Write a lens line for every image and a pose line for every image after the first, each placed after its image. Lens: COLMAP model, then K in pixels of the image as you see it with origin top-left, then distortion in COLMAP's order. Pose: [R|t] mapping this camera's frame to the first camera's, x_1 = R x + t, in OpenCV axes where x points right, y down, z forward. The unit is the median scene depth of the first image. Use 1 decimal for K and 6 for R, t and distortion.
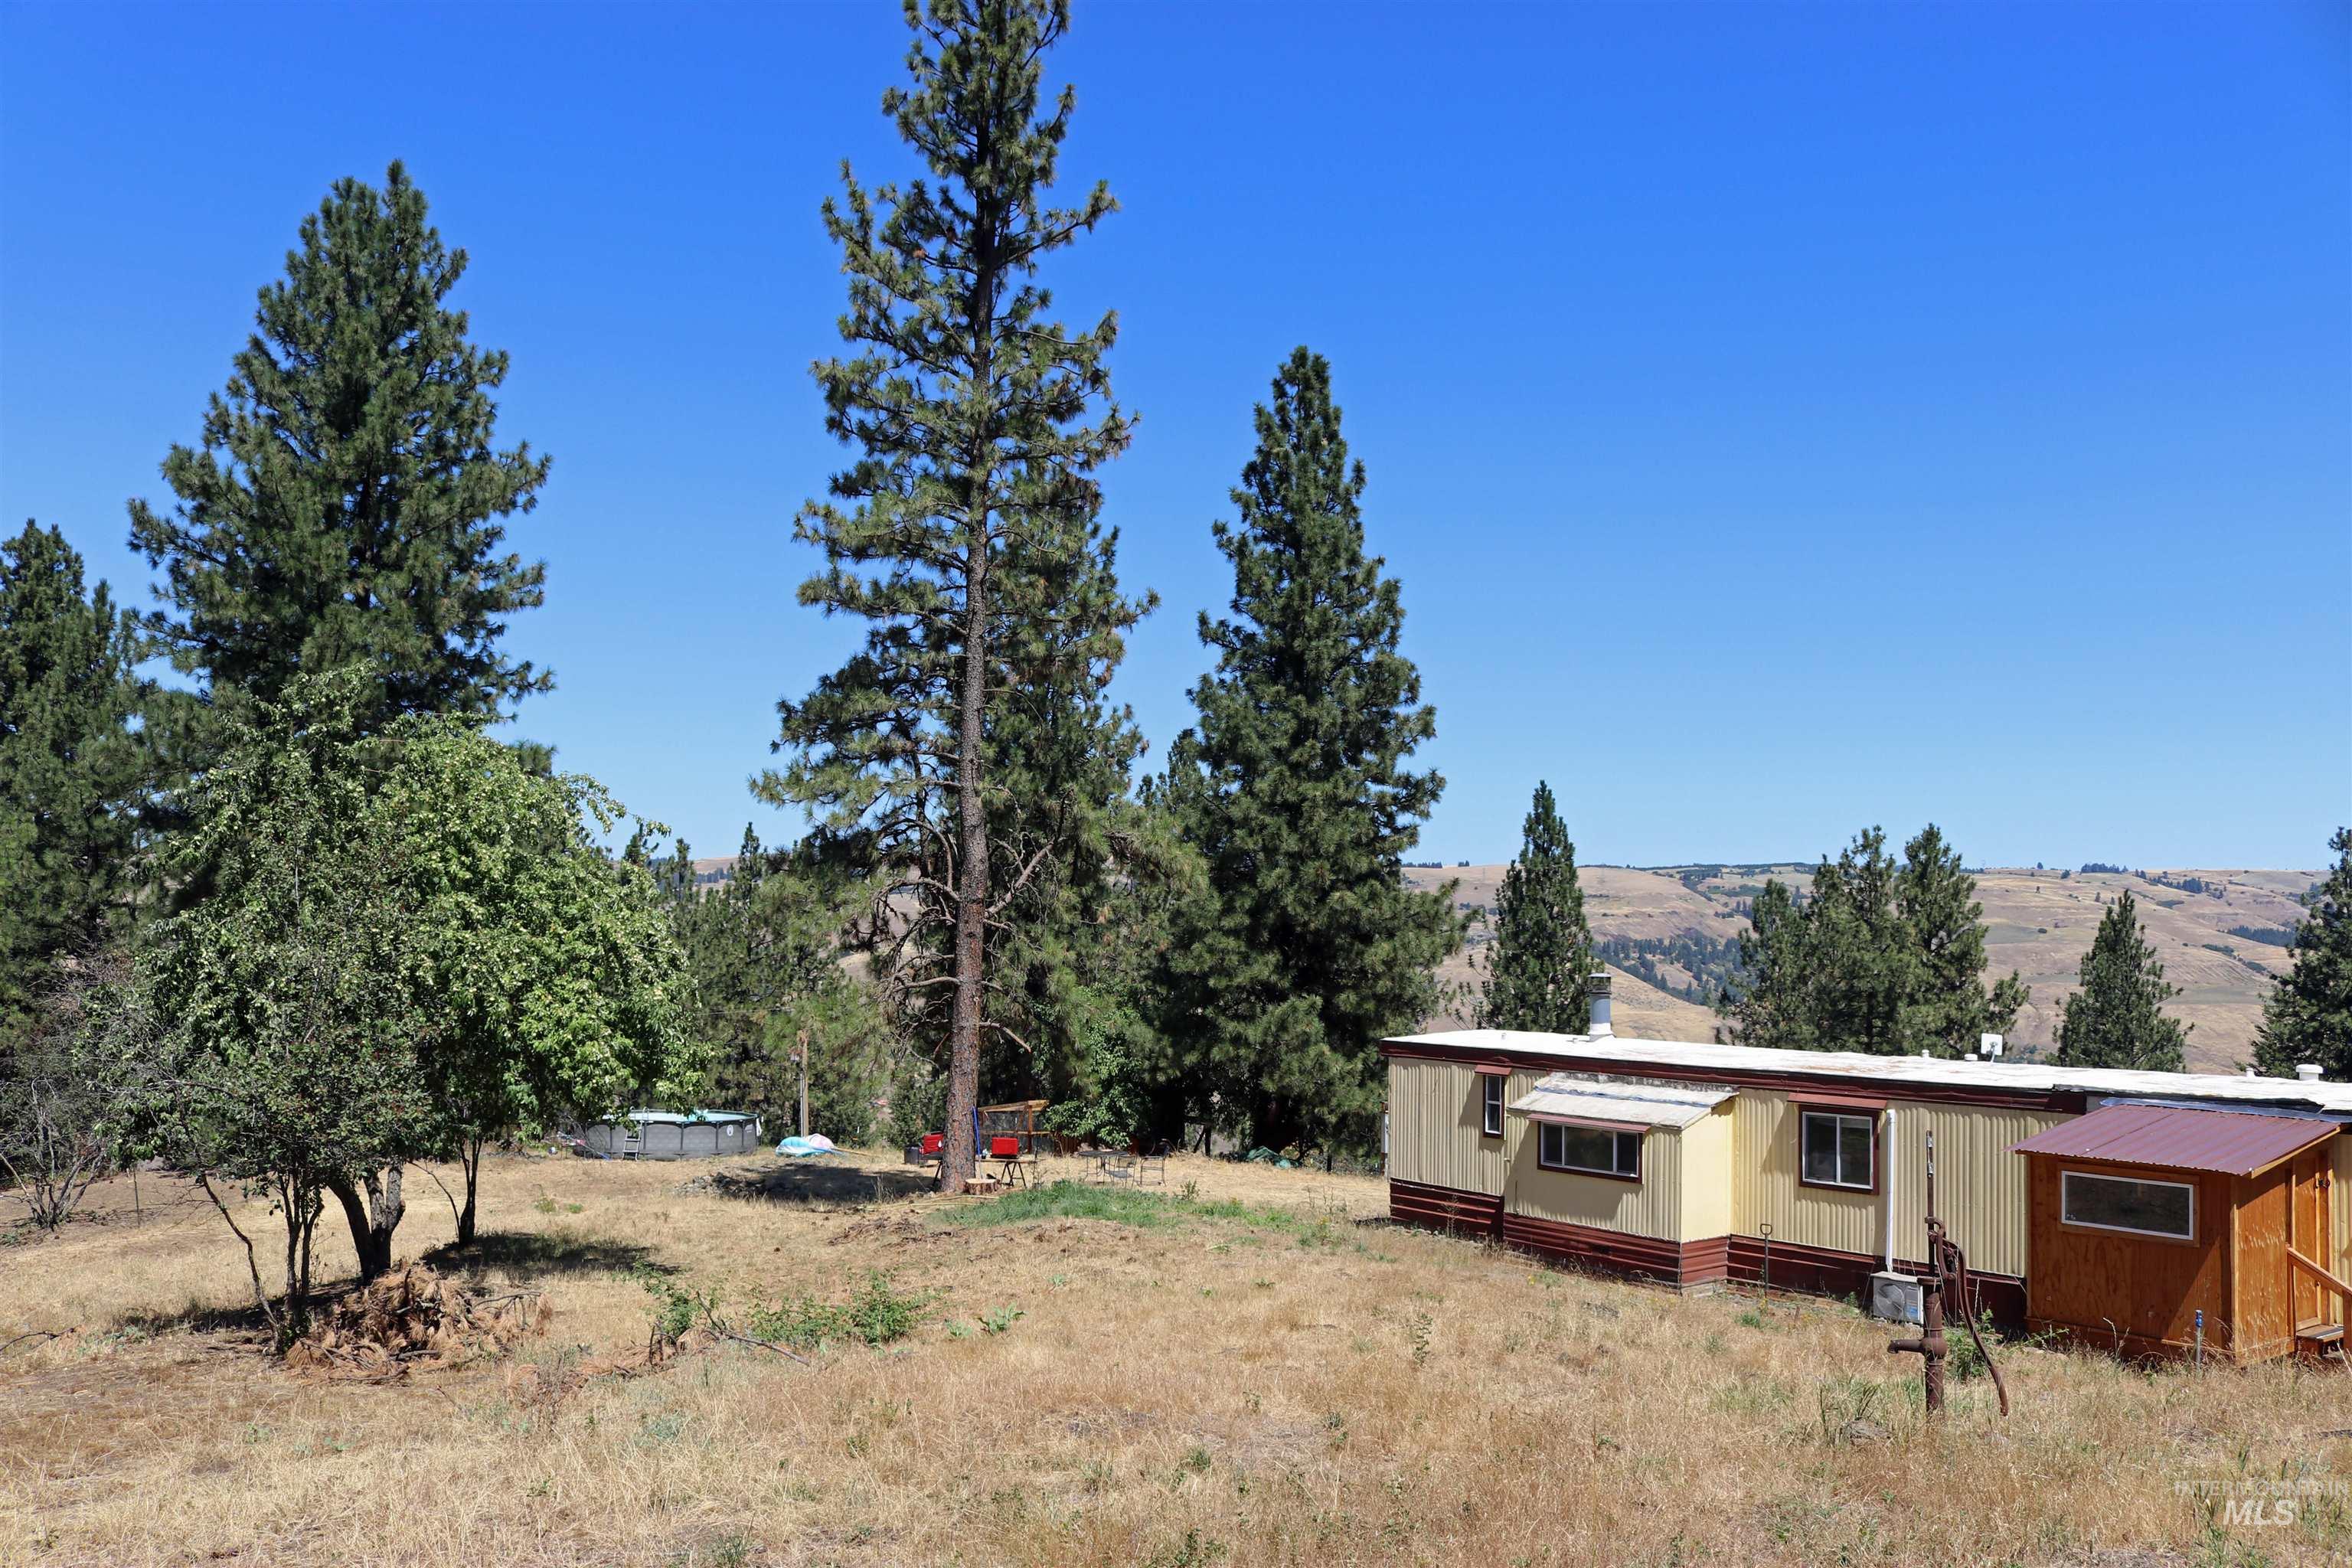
lens RADIAL K [[1949.8, 0, 1157.7], [0, 1949.8, 787.6], [0, 0, 1]] dist [-0.158487, 0.123485]
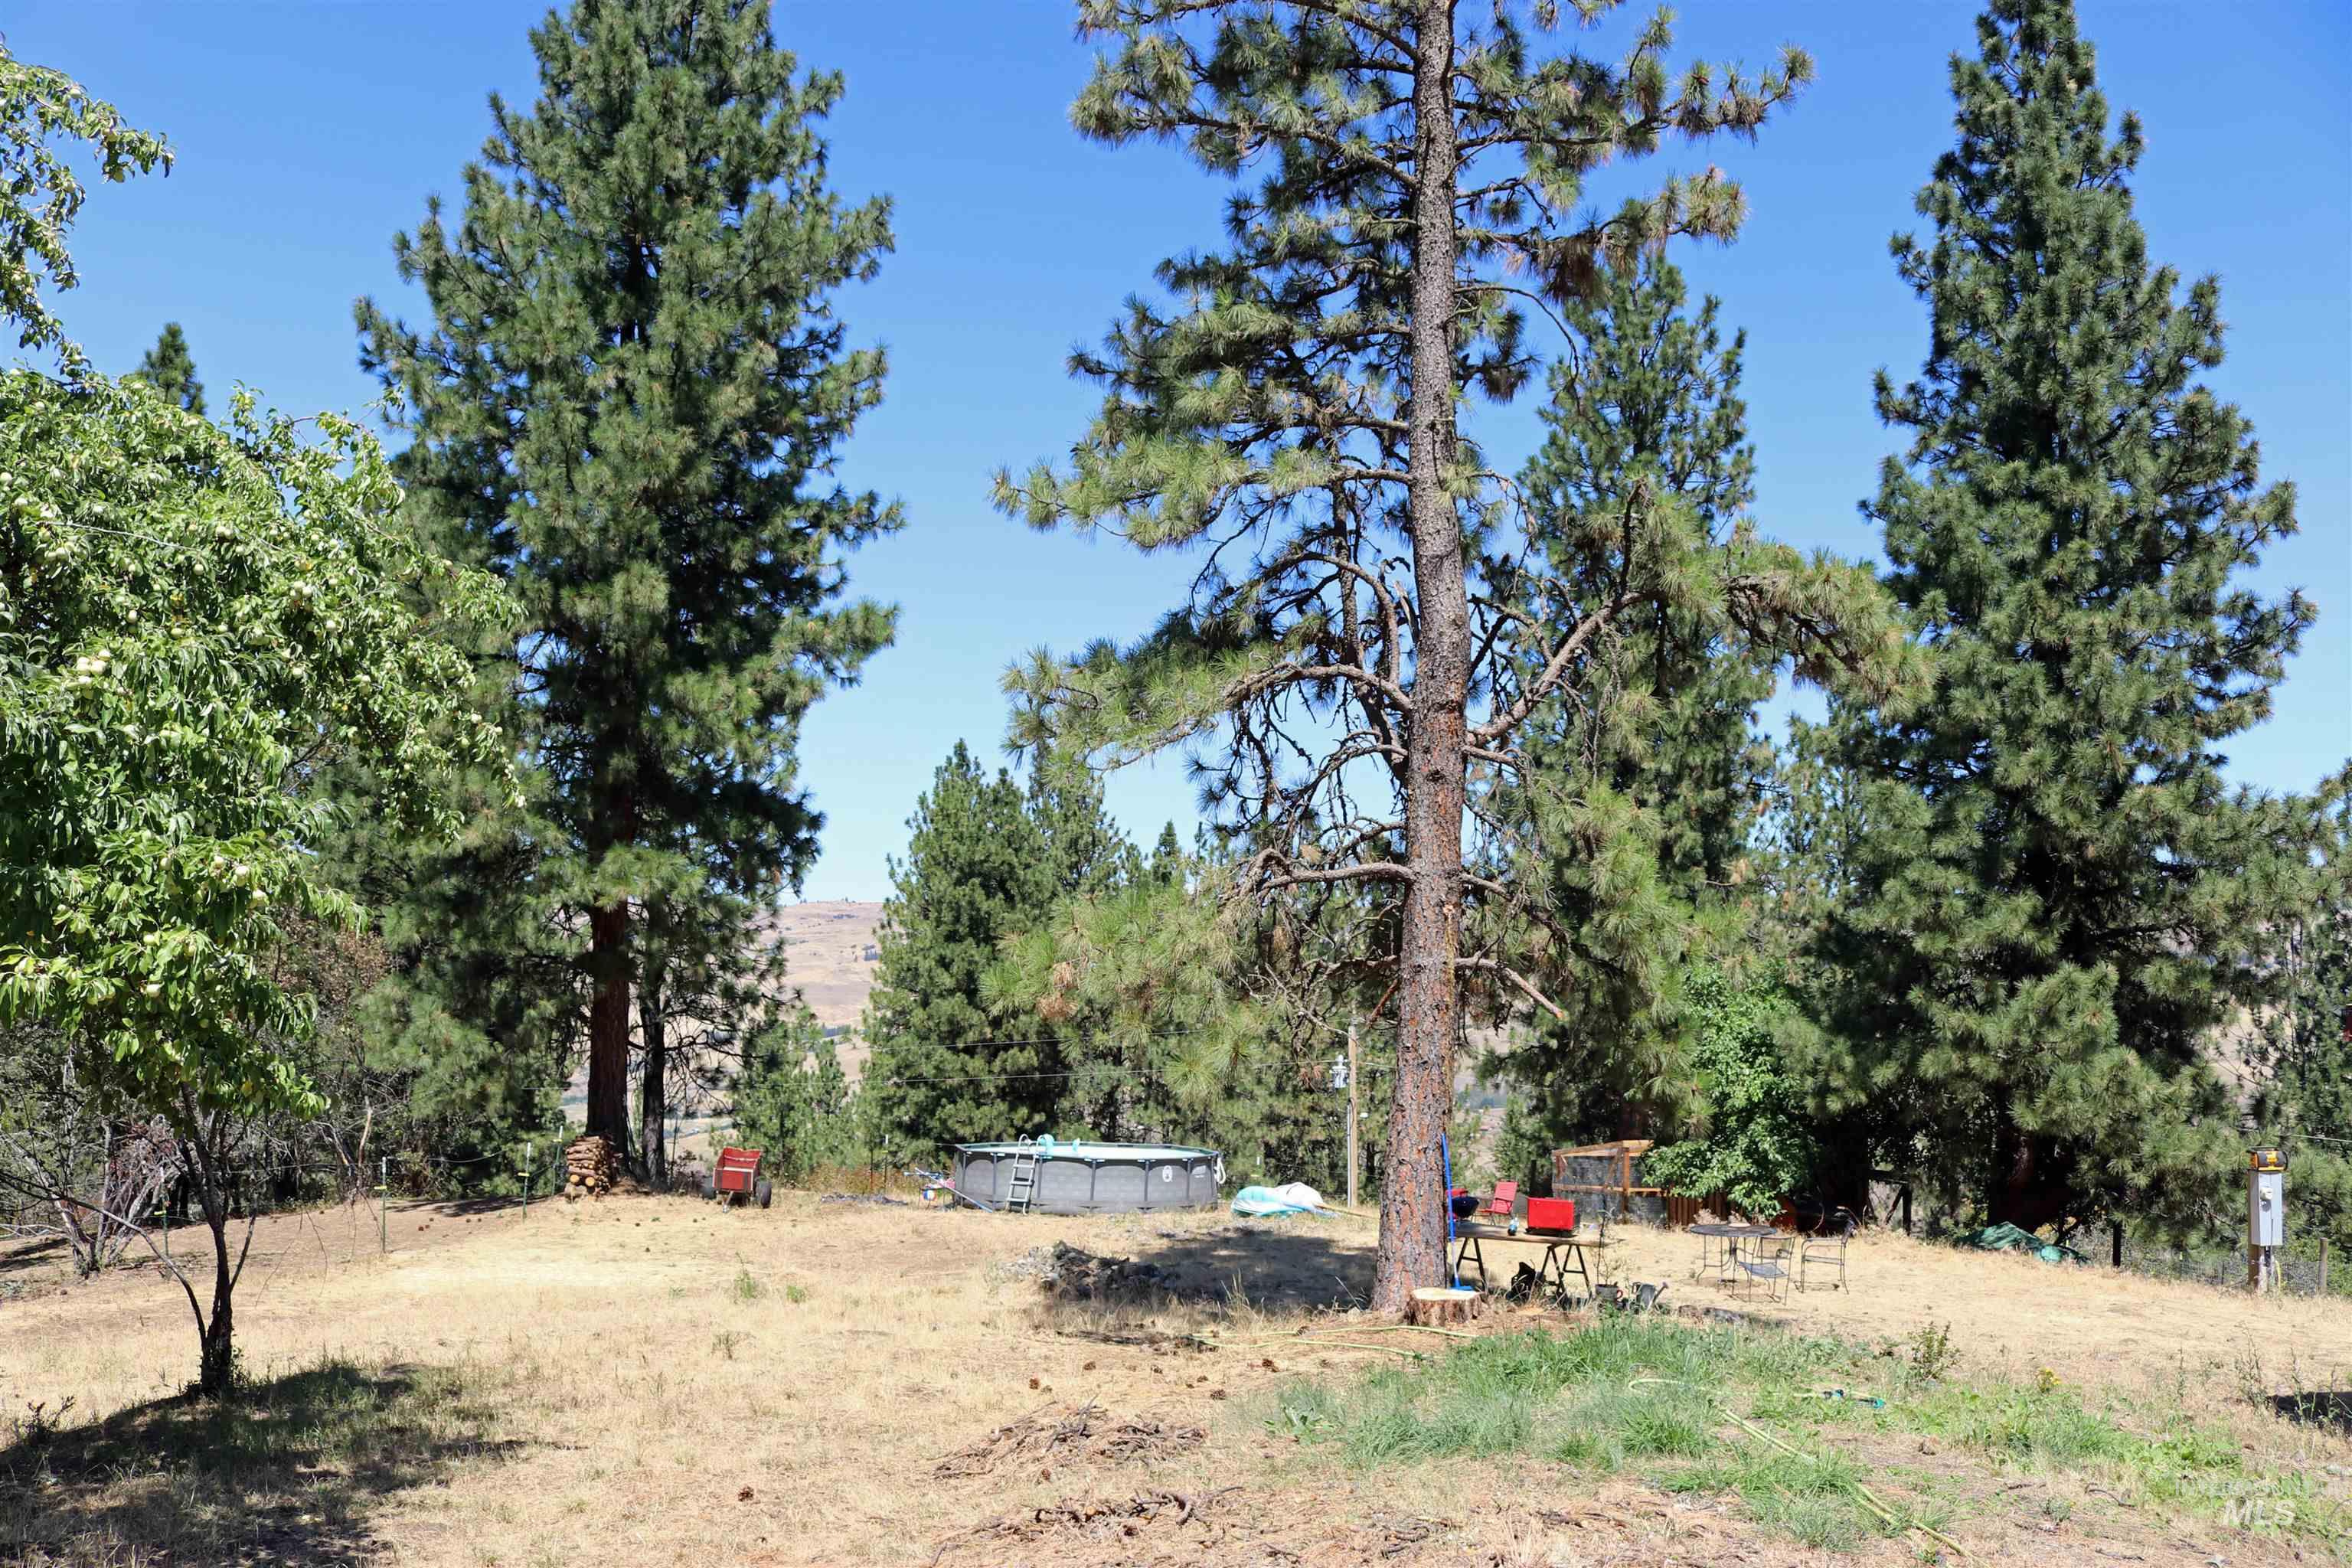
lens RADIAL K [[1949.8, 0, 1157.7], [0, 1949.8, 787.6], [0, 0, 1]] dist [-0.158487, 0.123485]
pose [[0.946749, -0.023235, -0.321132, -0.004605], [0.015104, 0.999500, -0.027789, 0.063792], [0.321617, 0.021459, 0.946627, 0.366097]]
